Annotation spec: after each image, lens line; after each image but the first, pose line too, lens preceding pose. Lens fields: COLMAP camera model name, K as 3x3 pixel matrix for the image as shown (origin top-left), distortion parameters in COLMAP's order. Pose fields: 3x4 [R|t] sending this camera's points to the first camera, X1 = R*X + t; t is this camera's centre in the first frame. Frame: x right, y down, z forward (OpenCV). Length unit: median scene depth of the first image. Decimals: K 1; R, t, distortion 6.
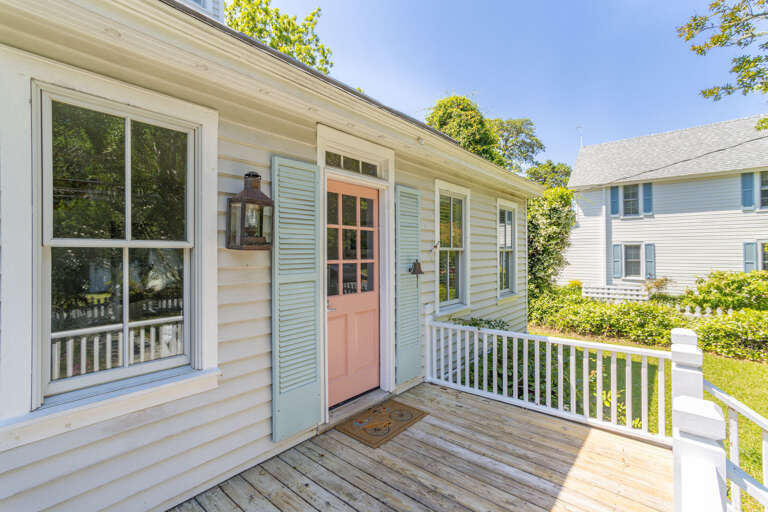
lens RADIAL K [[356.2, 0, 382.5], [0, 356.2, 255.7], [0, 0, 1]] dist [-0.018598, 0.017831]
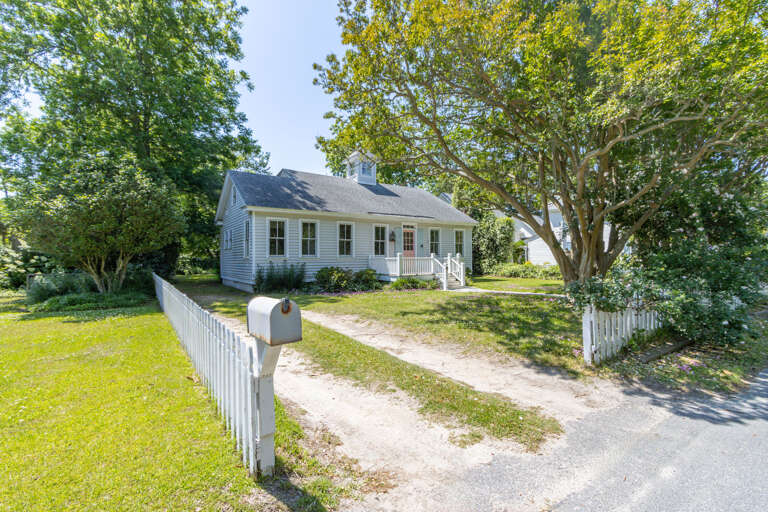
lens RADIAL K [[356.2, 0, 382.5], [0, 356.2, 255.7], [0, 0, 1]] dist [-0.018598, 0.017831]
pose [[0.966527, -0.005993, -0.256494, 0.923415], [0.002594, 0.999904, -0.013588, 0.262650], [0.256551, 0.012468, 0.966450, -4.338601]]
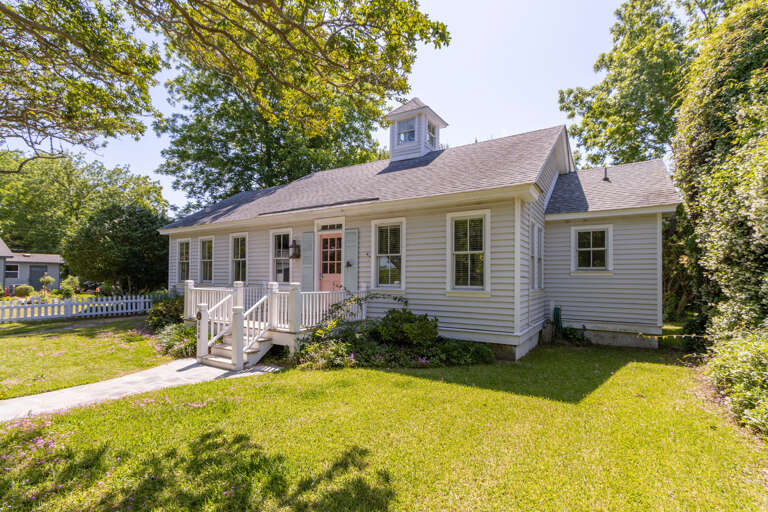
lens RADIAL K [[367.5, 0, 379.3], [0, 367.5, 275.6], [0, 0, 1]] dist [-0.001533, 0.011430]
pose [[0.126328, -0.002631, -0.991985, 2.794535], [-0.016144, 0.999859, -0.004708, 0.130904], [0.991857, 0.016609, 0.126268, 1.004627]]
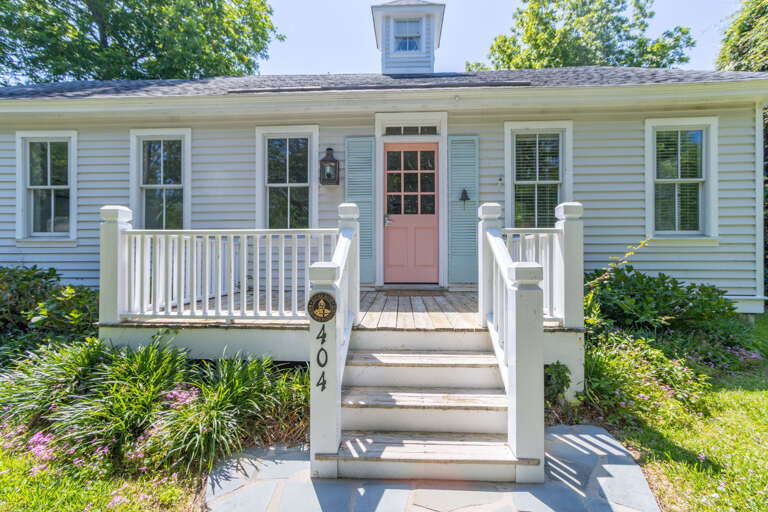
lens RADIAL K [[358.0, 0, 386.3], [0, 358.0, 252.9], [0, 0, 1]] dist [-0.017100, 0.013658]
pose [[0.600672, -0.006843, -0.799466, 1.079522], [-0.006509, 0.999888, -0.013448, 0.293851], [0.799469, 0.013281, 0.600560, -0.008884]]
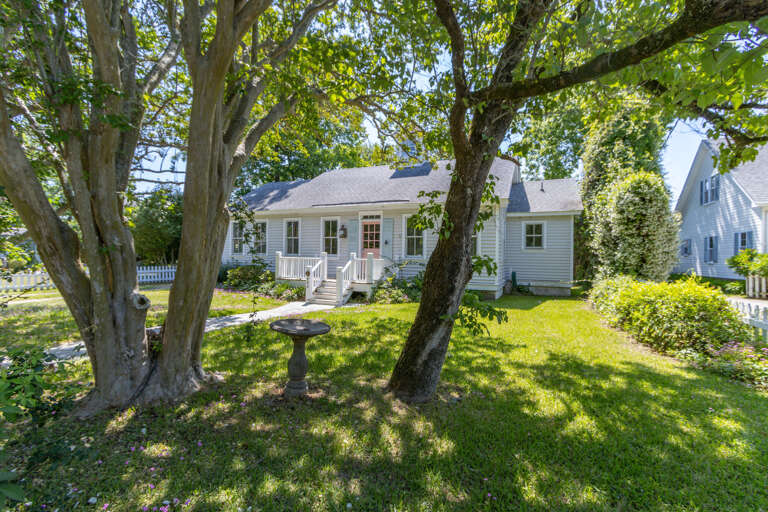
lens RADIAL K [[356.2, 0, 382.5], [0, 356.2, 255.7], [0, 0, 1]] dist [-0.018598, 0.017831]
pose [[0.274995, 0.001801, -0.961444, 3.870526], [-0.026593, 0.999630, -0.005733, 0.209881], [0.961078, 0.027144, 0.274942, 0.003648]]
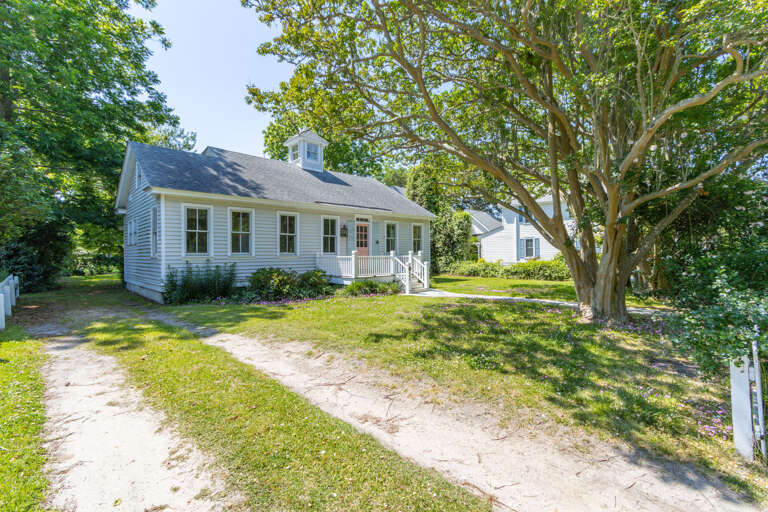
lens RADIAL K [[356.2, 0, 382.5], [0, 356.2, 255.7], [0, 0, 1]] dist [-0.018598, 0.017831]
pose [[0.995308, -0.003085, -0.096707, 0.637538], [0.003001, 0.999995, -0.001019, 0.227660], [0.096710, 0.000724, 0.995312, -3.656601]]
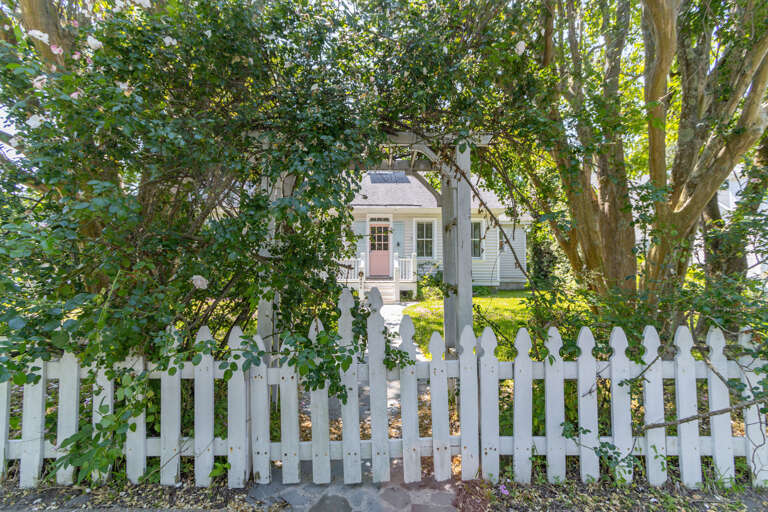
lens RADIAL K [[356.2, 0, 382.5], [0, 356.2, 255.7], [0, 0, 1]] dist [-0.018598, 0.017831]
pose [[0.643560, -0.021123, -0.765104, 3.112603], [-0.009486, 0.999322, -0.035568, 0.317677], [0.765337, 0.030147, 0.642923, -1.641727]]
